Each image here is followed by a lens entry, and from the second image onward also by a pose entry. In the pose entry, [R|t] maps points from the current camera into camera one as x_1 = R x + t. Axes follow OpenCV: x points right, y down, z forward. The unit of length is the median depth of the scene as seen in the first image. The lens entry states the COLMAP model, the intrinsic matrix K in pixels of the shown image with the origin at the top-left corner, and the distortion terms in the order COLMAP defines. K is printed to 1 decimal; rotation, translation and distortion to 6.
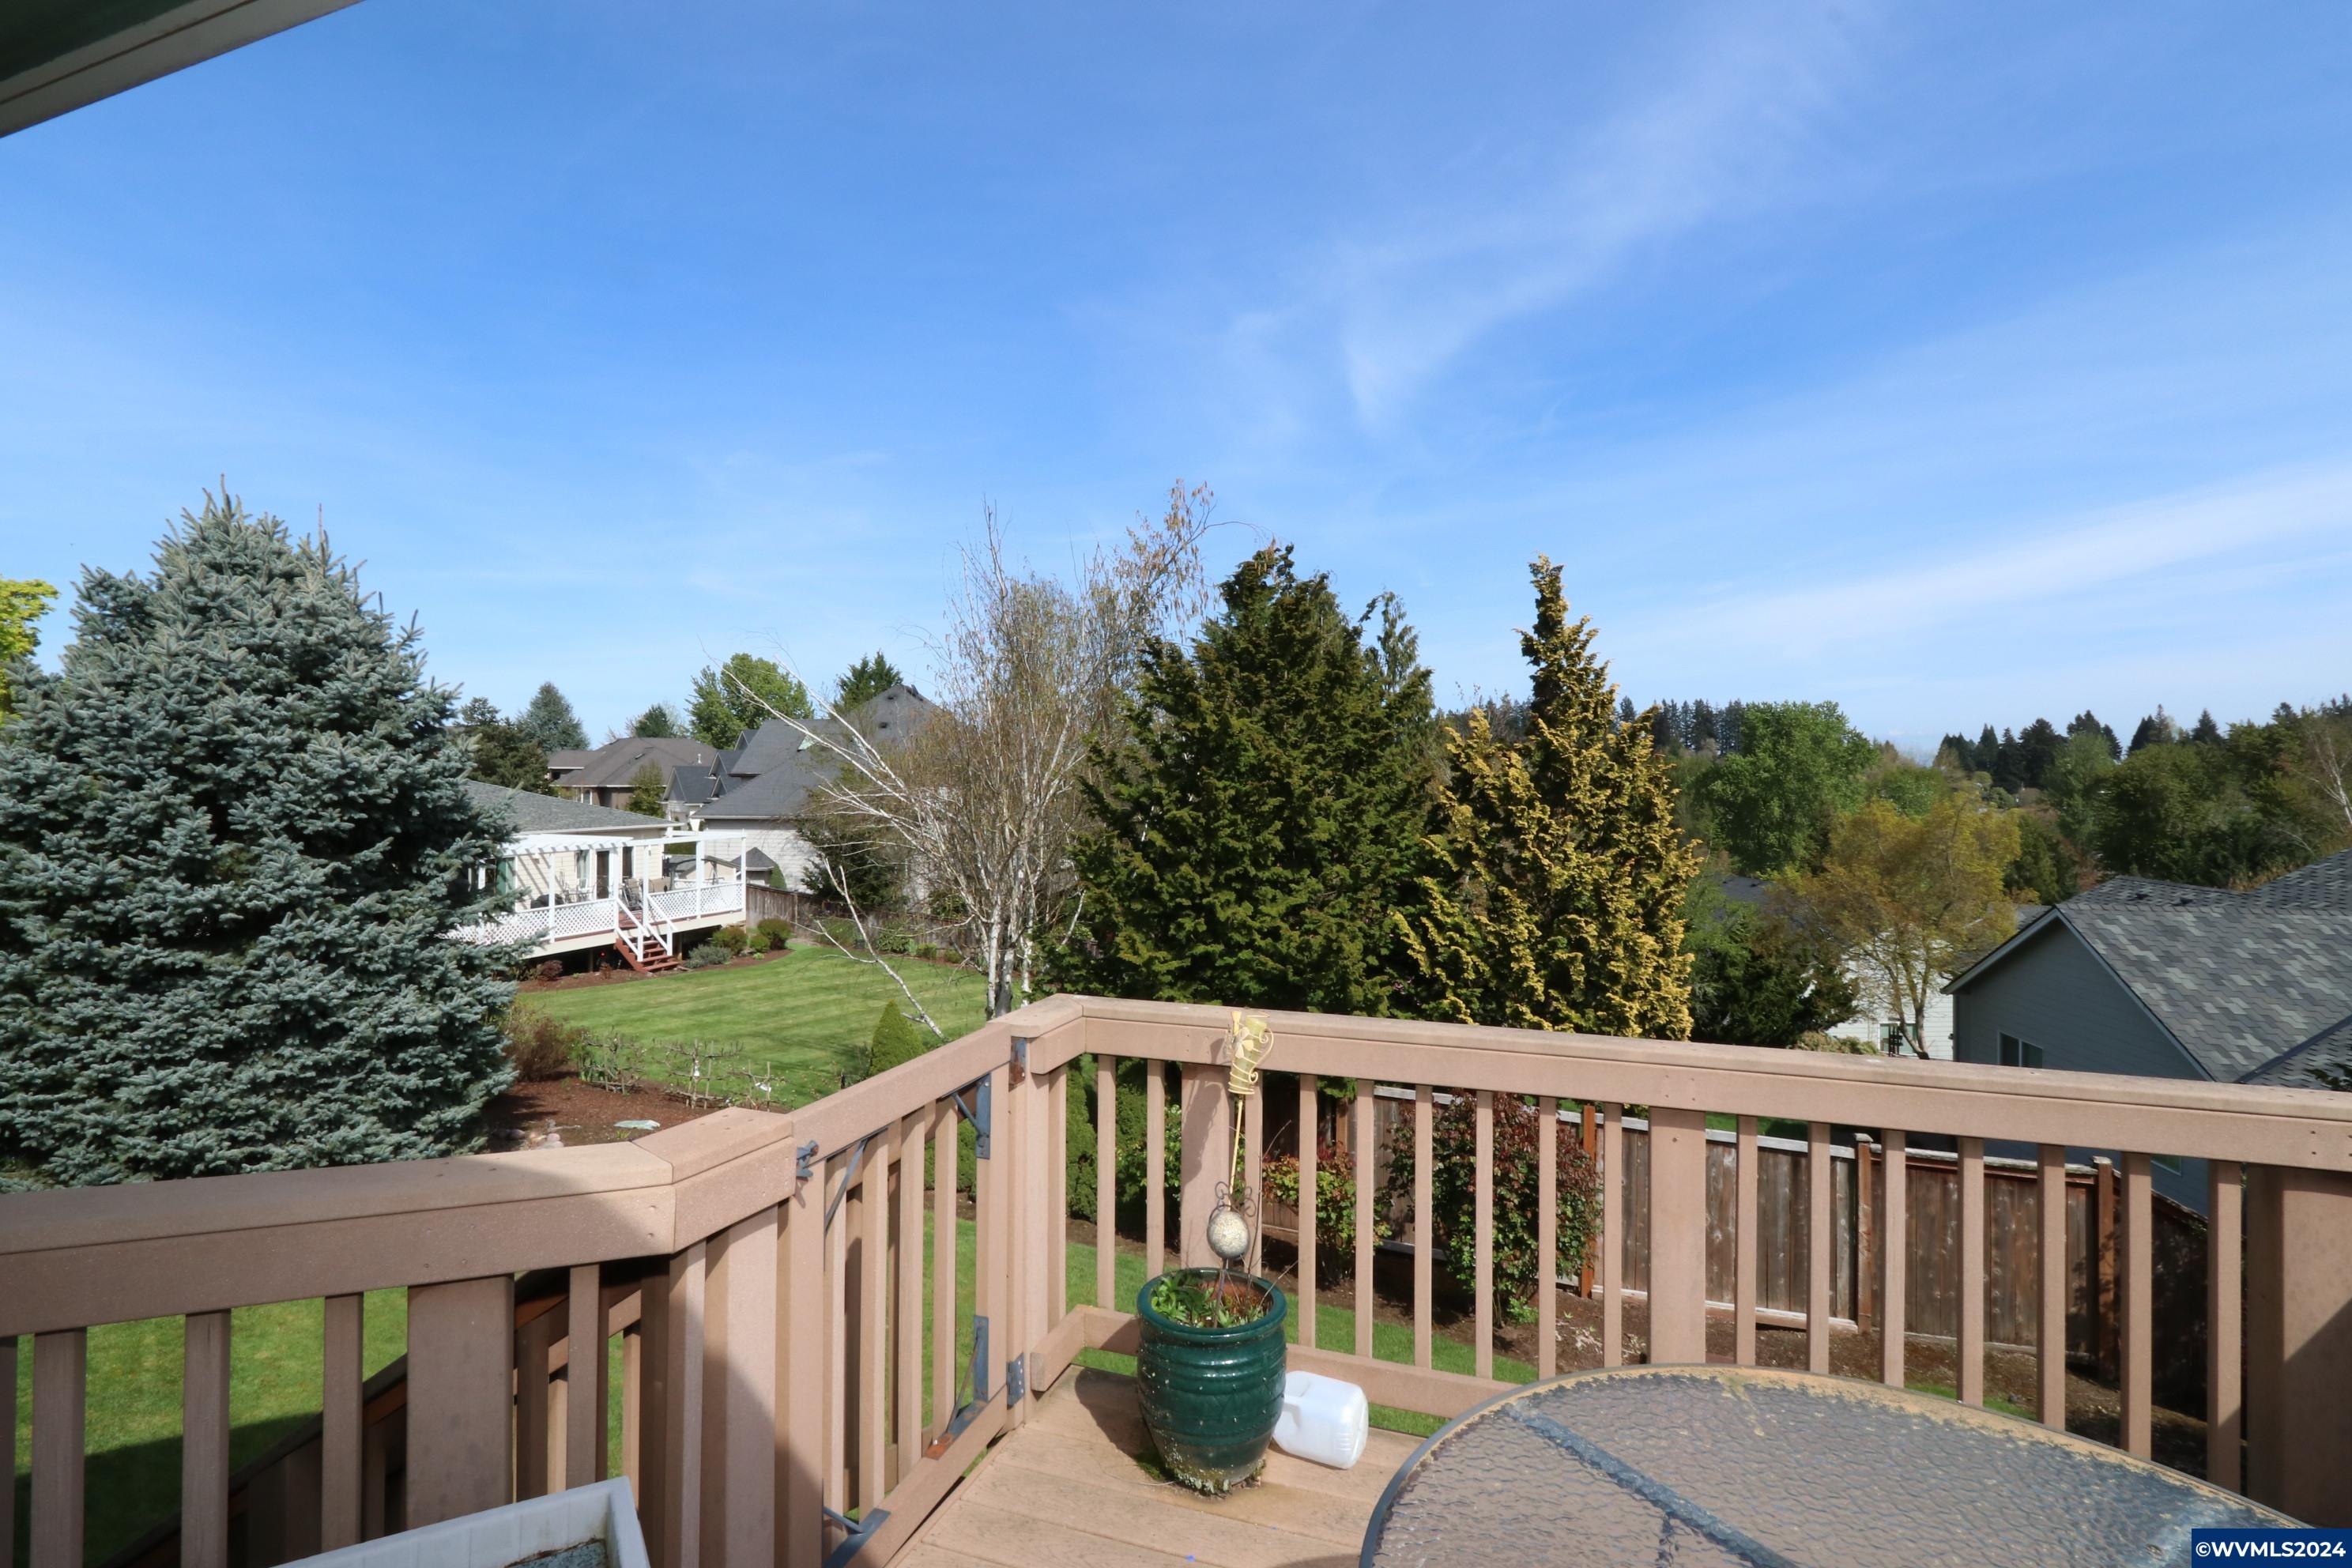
lens RADIAL K [[1095.0, 0, 1161.2], [0, 1095.0, 769.7], [0, 0, 1]] dist [-0.010724, 0.000165]
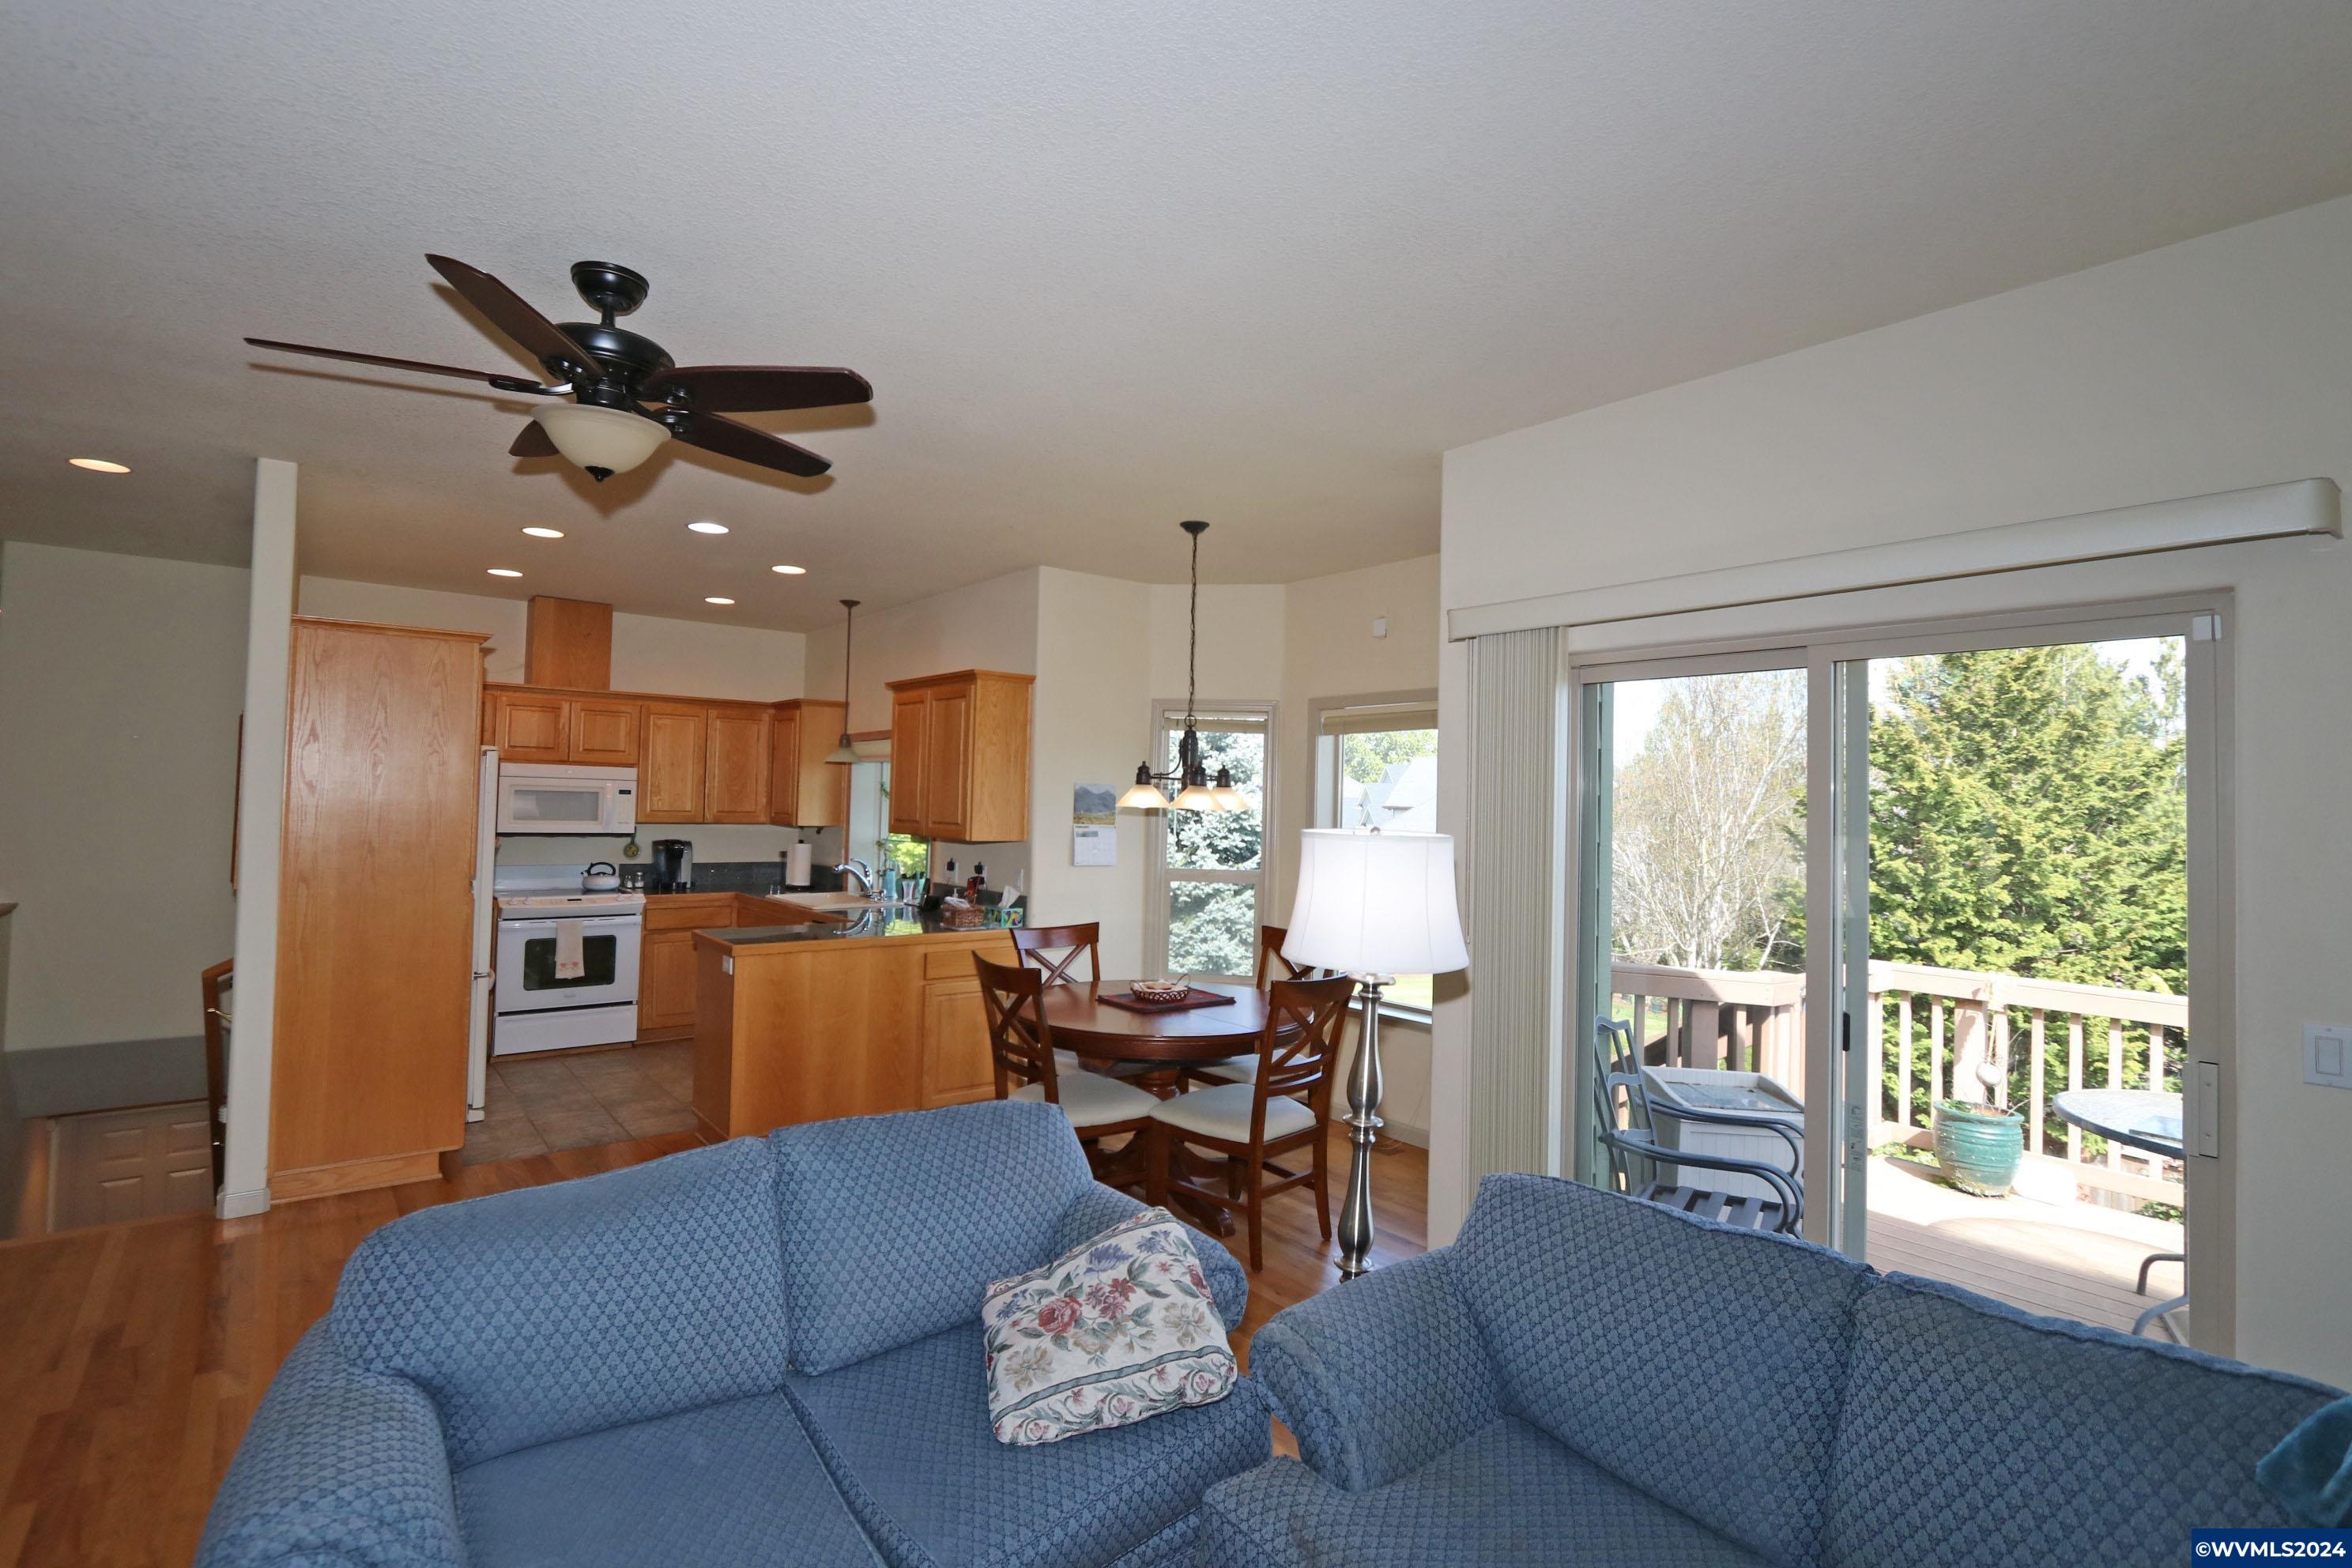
lens RADIAL K [[1095.0, 0, 1161.2], [0, 1095.0, 769.7], [0, 0, 1]] dist [-0.010724, 0.000165]
pose [[0.853426, 0.006162, -0.521178, -0.040844], [-0.021745, 0.999480, -0.023791, -0.012330], [0.520761, 0.031637, 0.853116, -0.312635]]
